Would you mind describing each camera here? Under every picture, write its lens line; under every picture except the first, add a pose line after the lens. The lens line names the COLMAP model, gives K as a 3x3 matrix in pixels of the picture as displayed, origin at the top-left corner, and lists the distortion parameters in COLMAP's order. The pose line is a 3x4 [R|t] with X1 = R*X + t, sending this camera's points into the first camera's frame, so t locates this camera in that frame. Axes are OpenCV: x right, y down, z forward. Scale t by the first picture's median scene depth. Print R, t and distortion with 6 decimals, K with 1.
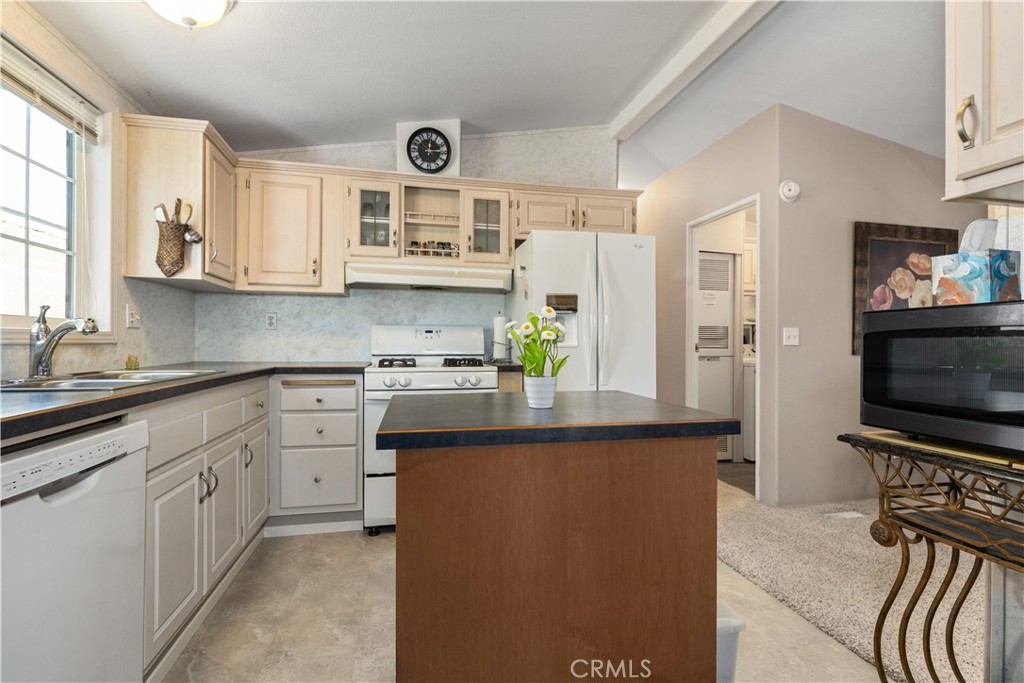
lens RADIAL K [[463.8, 0, 514.2], [0, 463.8, 344.2], [0, 0, 1]] dist [-0.002460, 0.000716]
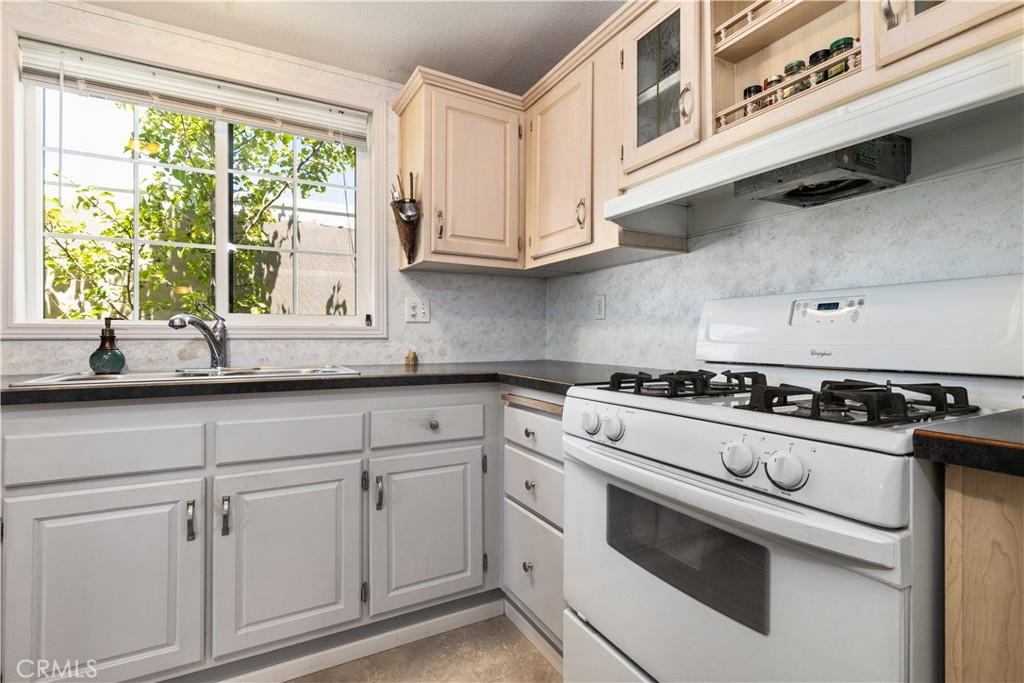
lens RADIAL K [[463.8, 0, 514.3], [0, 463.8, 337.1], [0, 0, 1]] dist [-0.002460, 0.000716]
pose [[0.270653, -0.007799, -0.962645, 0.121325], [-0.000384, 0.999966, -0.008209, 0.001956], [0.962677, 0.002591, 0.270641, 0.691073]]
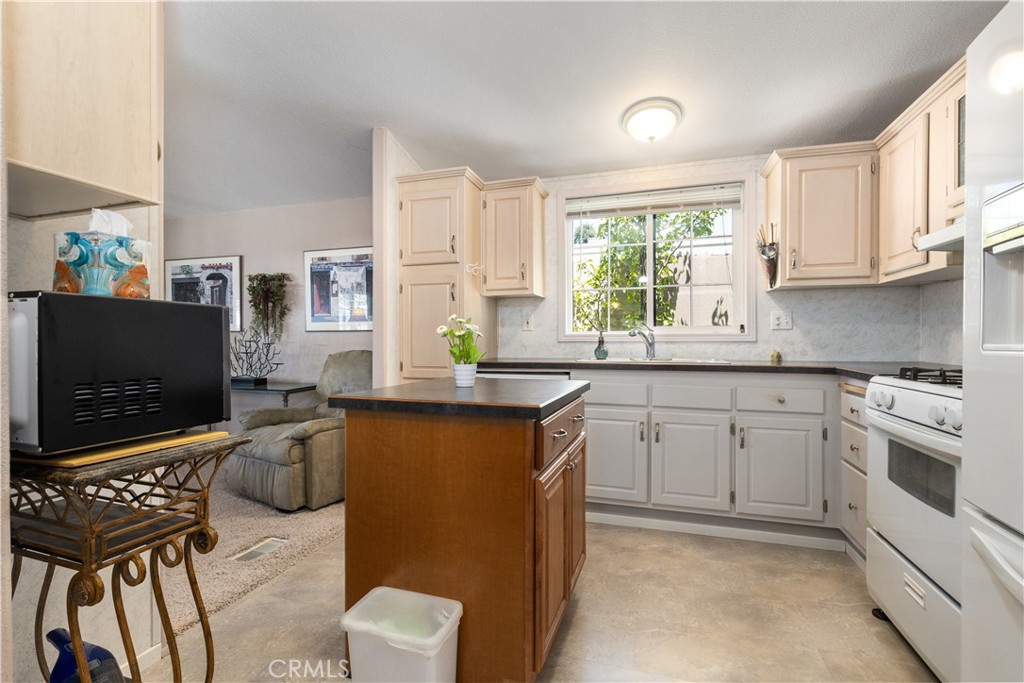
lens RADIAL K [[463.8, 0, 518.7], [0, 463.8, 340.5], [0, 0, 1]] dist [-0.002460, 0.000716]
pose [[-0.505838, -0.003616, -0.862621, 0.489880], [-0.003221, 0.999992, -0.002303, -0.000419], [0.862623, 0.001613, -0.505845, 0.759263]]
